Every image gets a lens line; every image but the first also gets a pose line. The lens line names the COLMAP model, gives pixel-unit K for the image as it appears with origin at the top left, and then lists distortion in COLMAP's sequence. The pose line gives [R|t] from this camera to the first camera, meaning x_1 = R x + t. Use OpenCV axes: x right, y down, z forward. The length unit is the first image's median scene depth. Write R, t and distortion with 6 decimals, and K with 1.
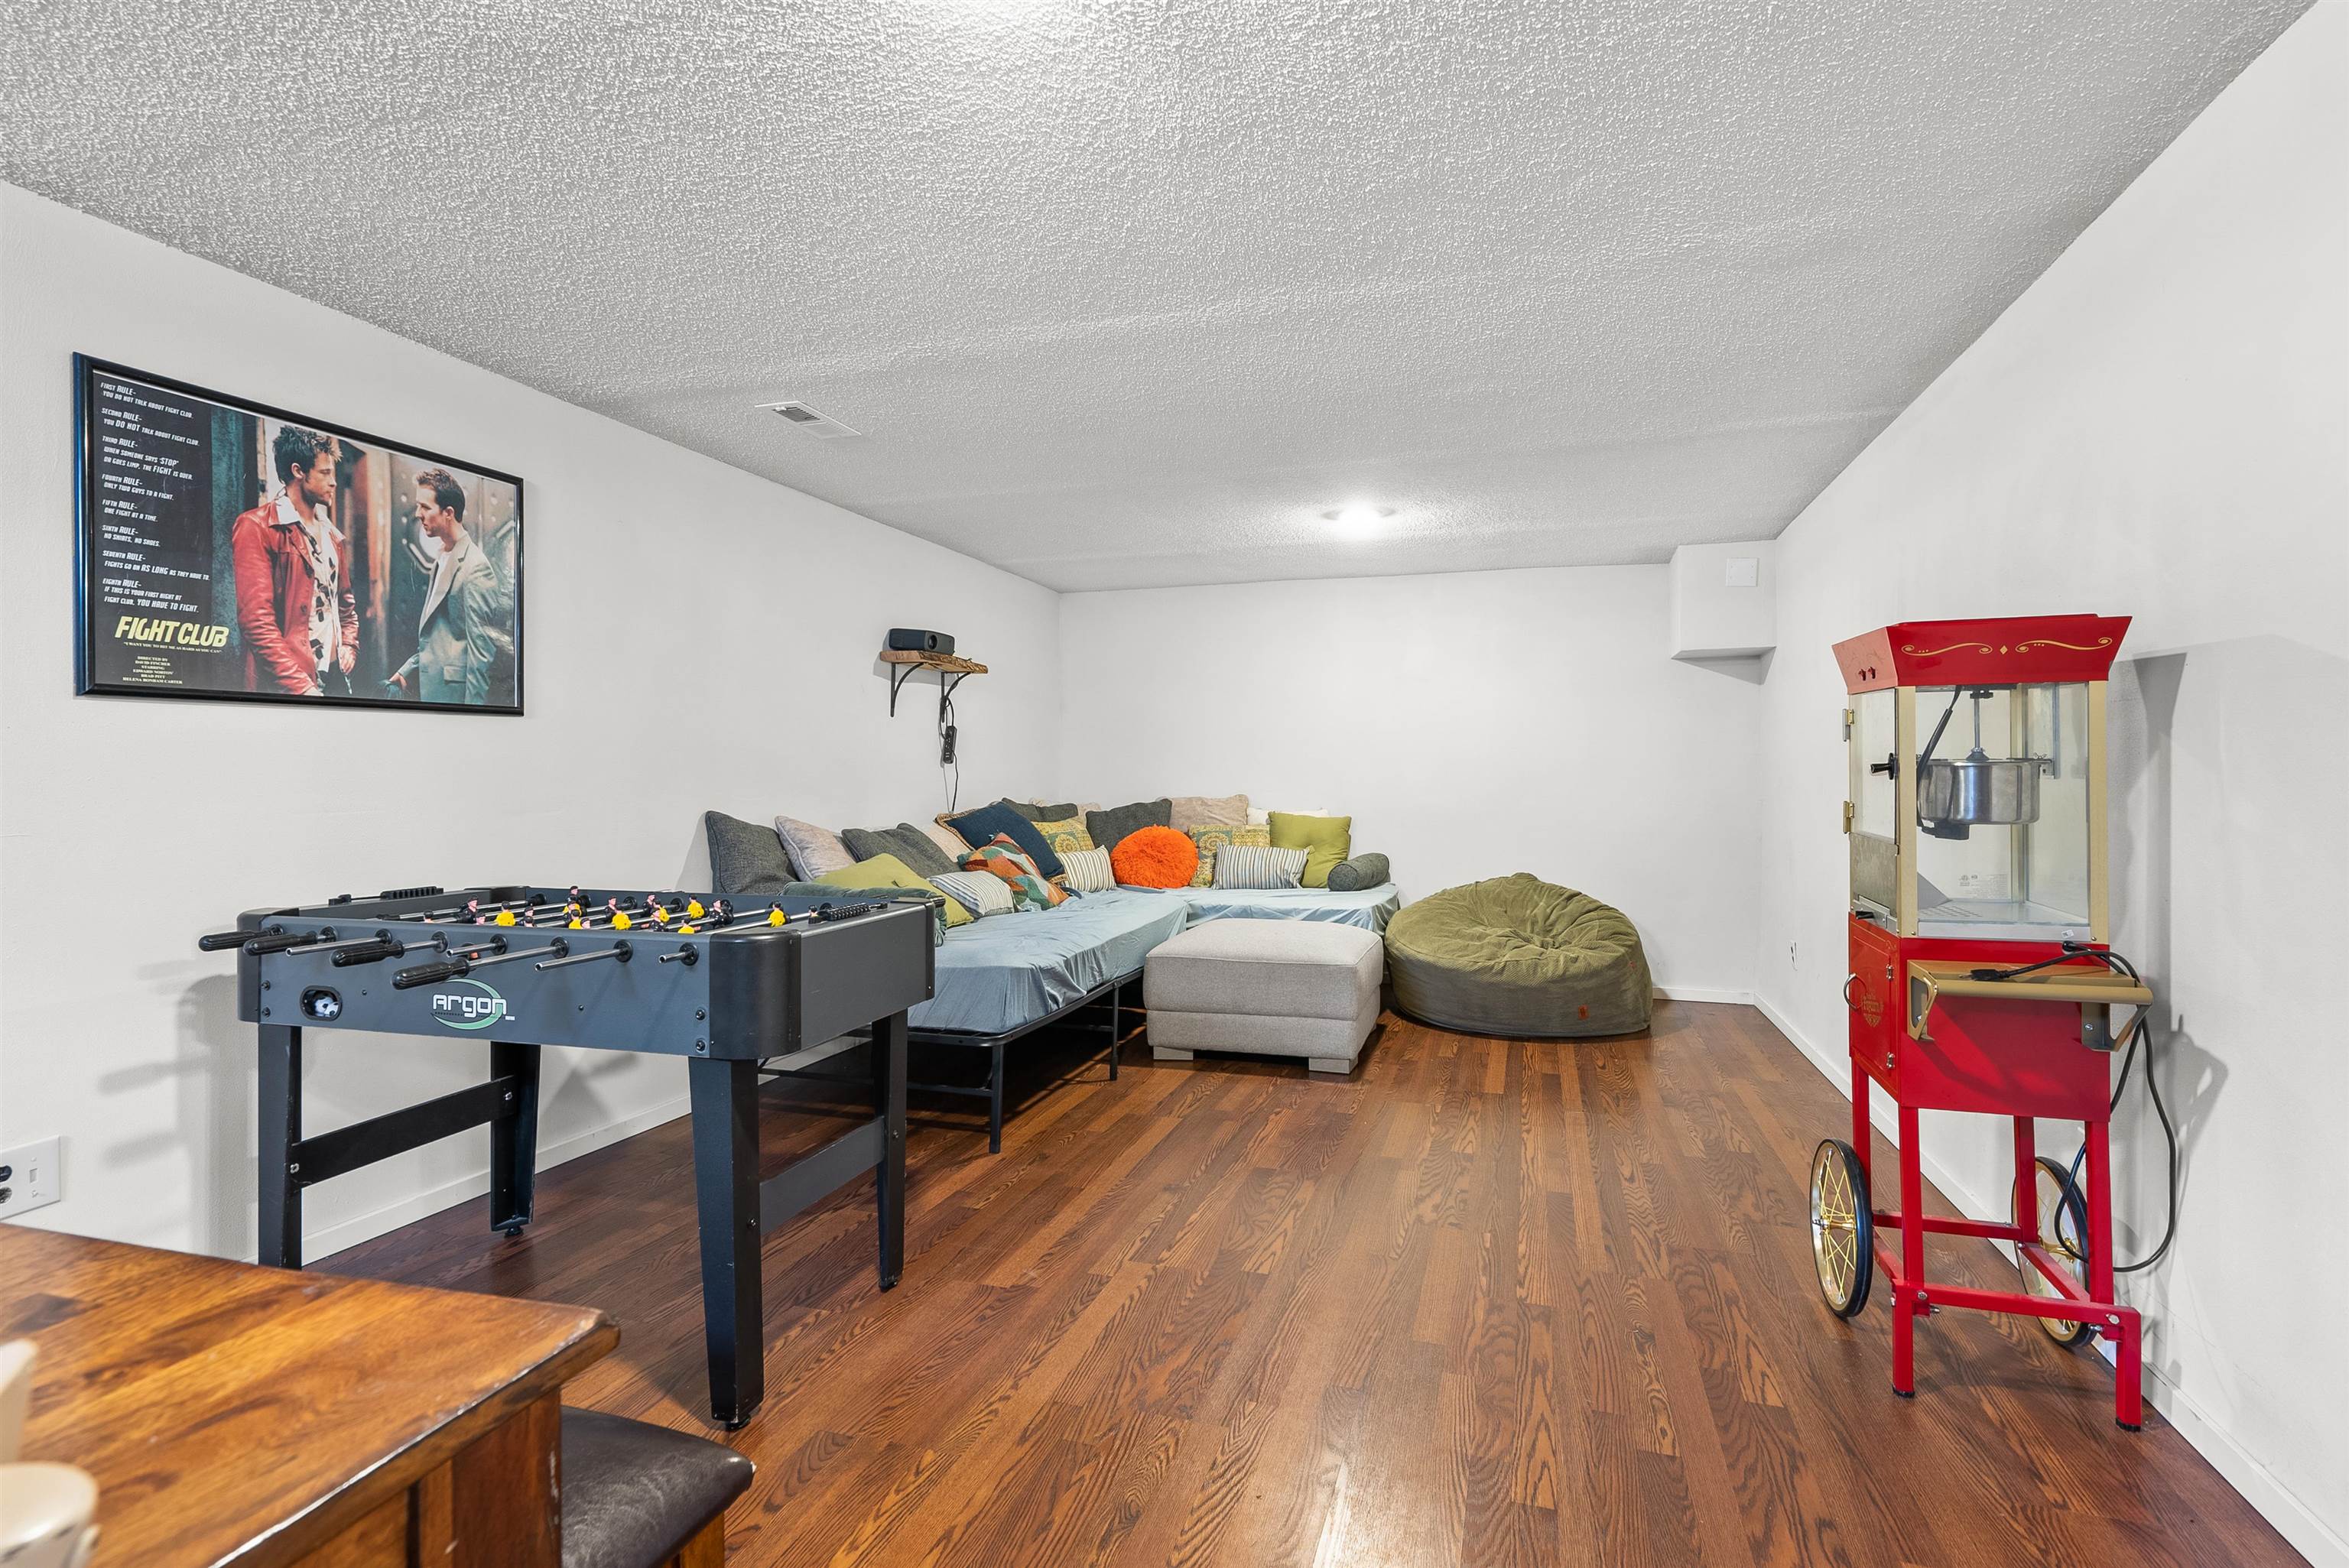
lens RADIAL K [[1110.8, 0, 1169.6], [0, 1110.8, 775.3], [0, 0, 1]] dist [0.000338, 0.001844]
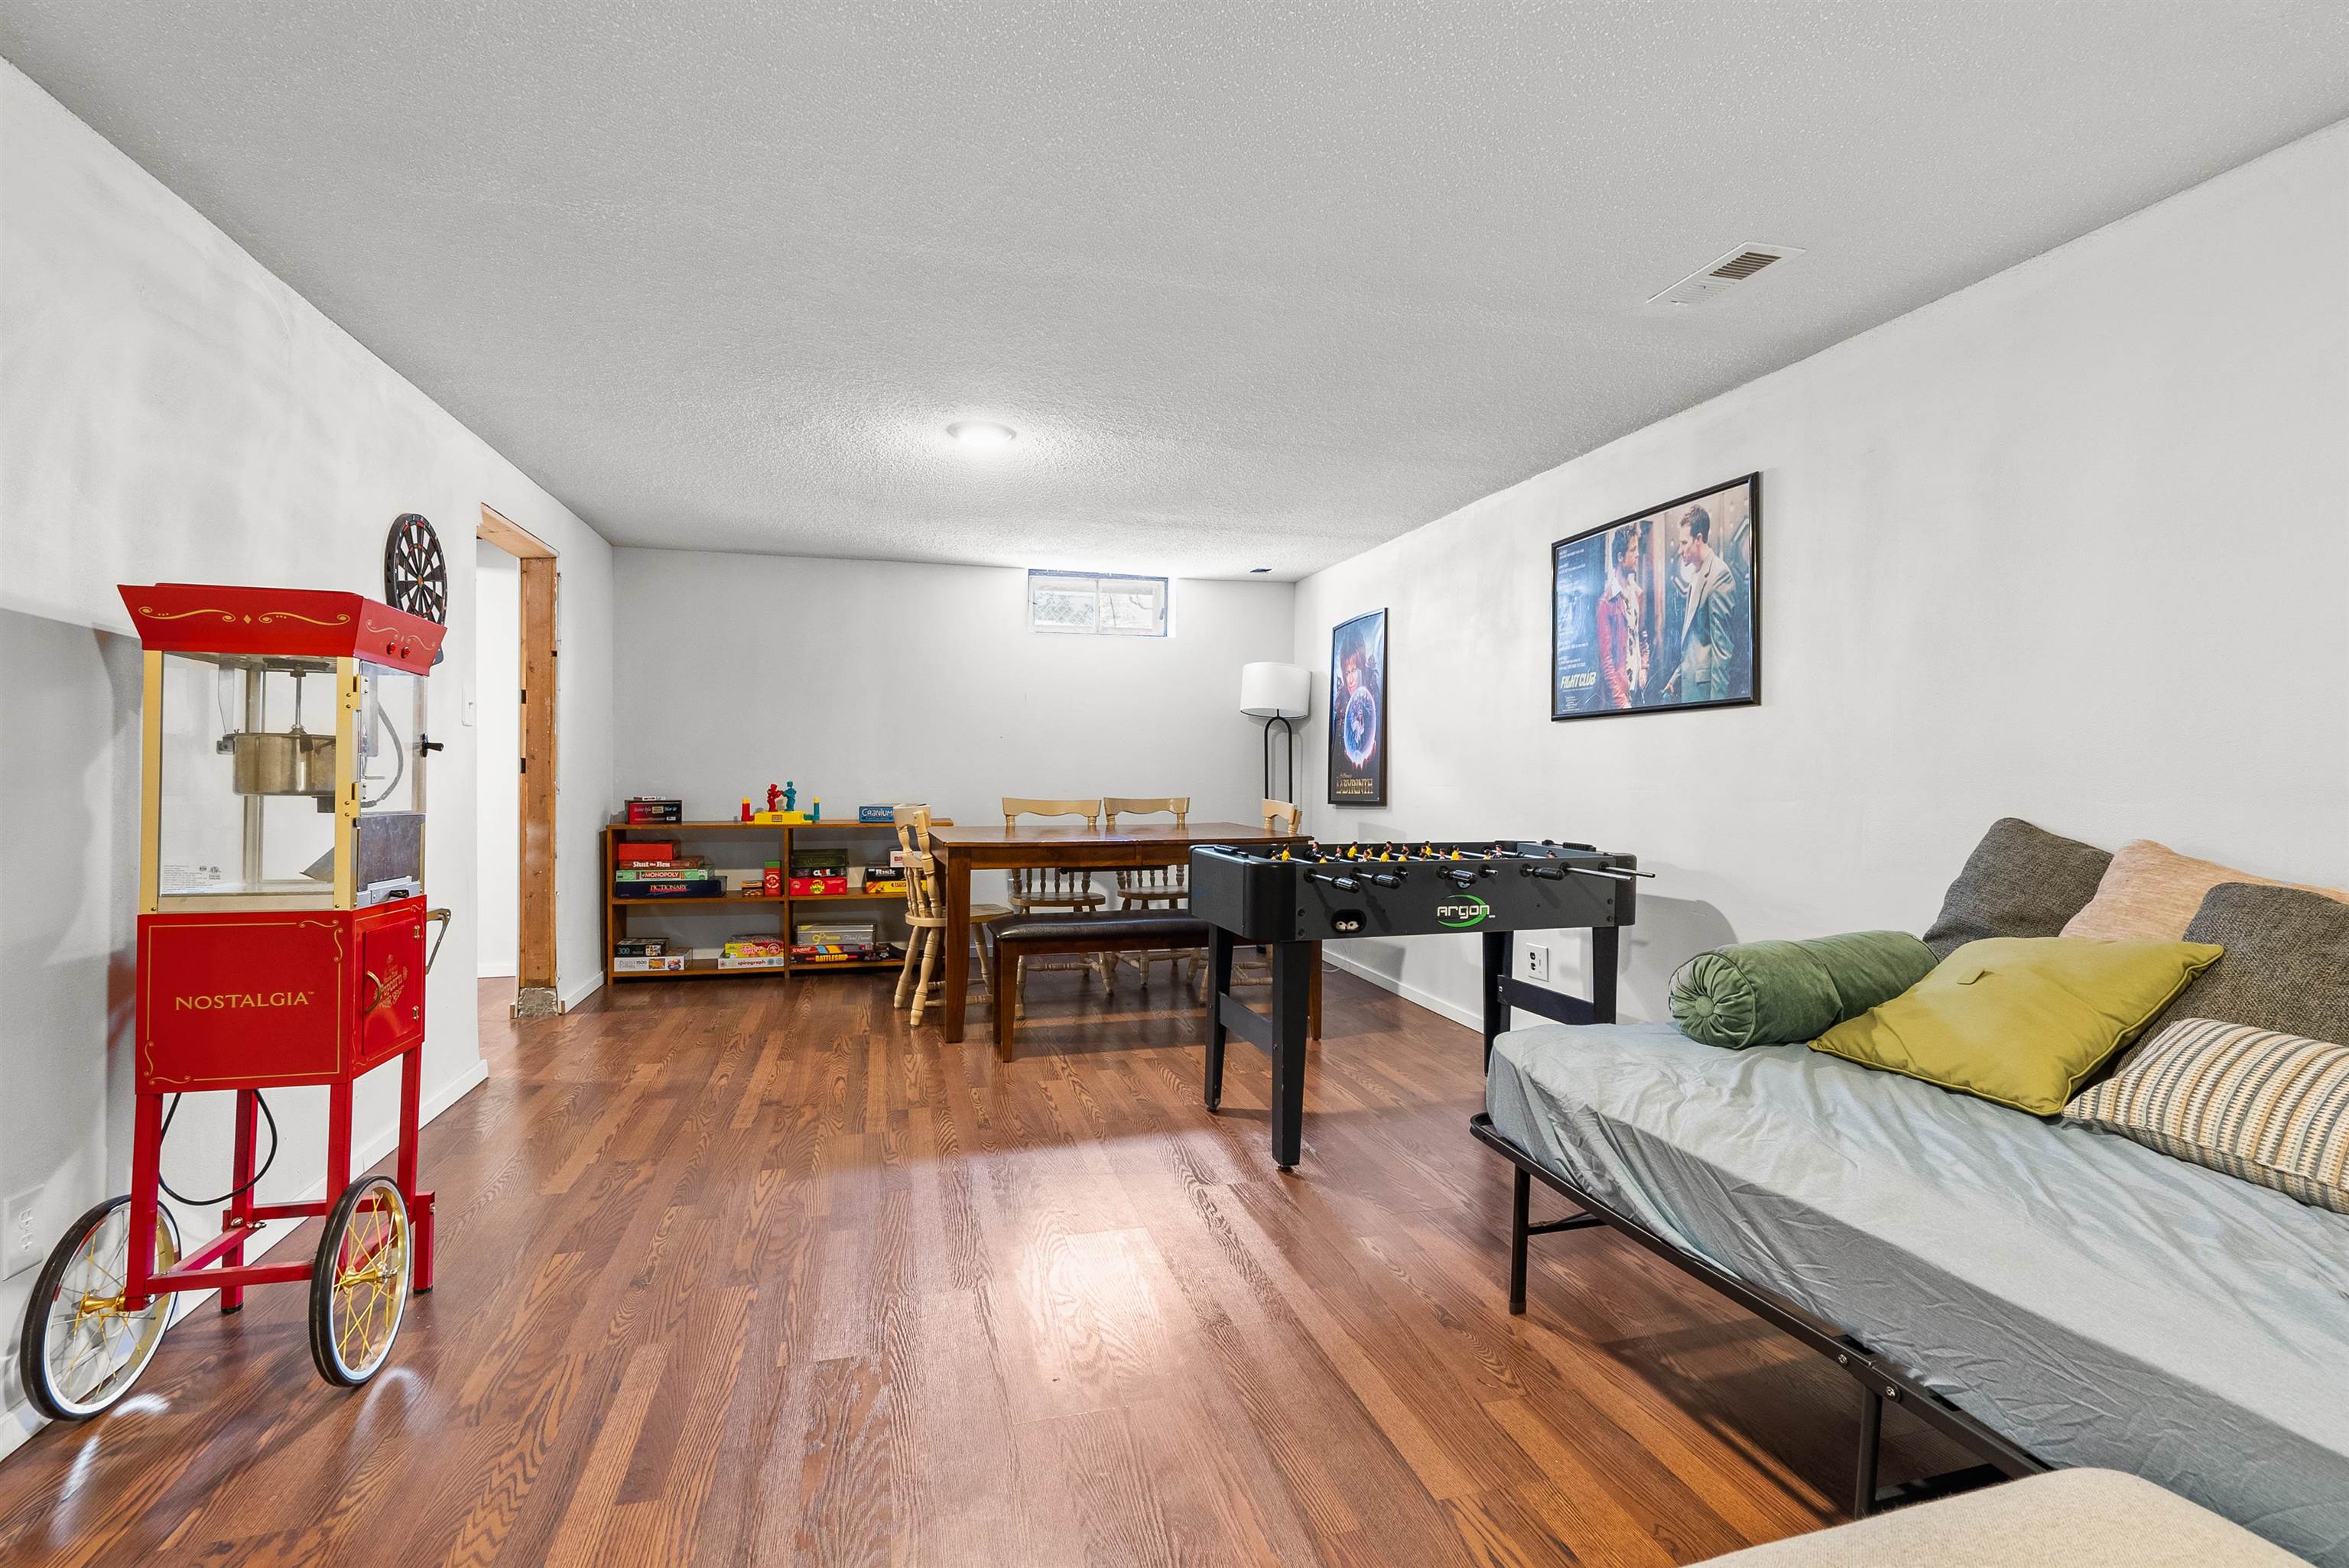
lens RADIAL K [[1110.8, 0, 1169.6], [0, 1110.8, 775.3], [0, 0, 1]] dist [0.000338, 0.001844]
pose [[-0.839954, -0.003620, -0.542645, 0.496670], [-0.008436, 0.999944, 0.006387, 0.010783], [0.542591, 0.009943, -0.839938, 1.844817]]
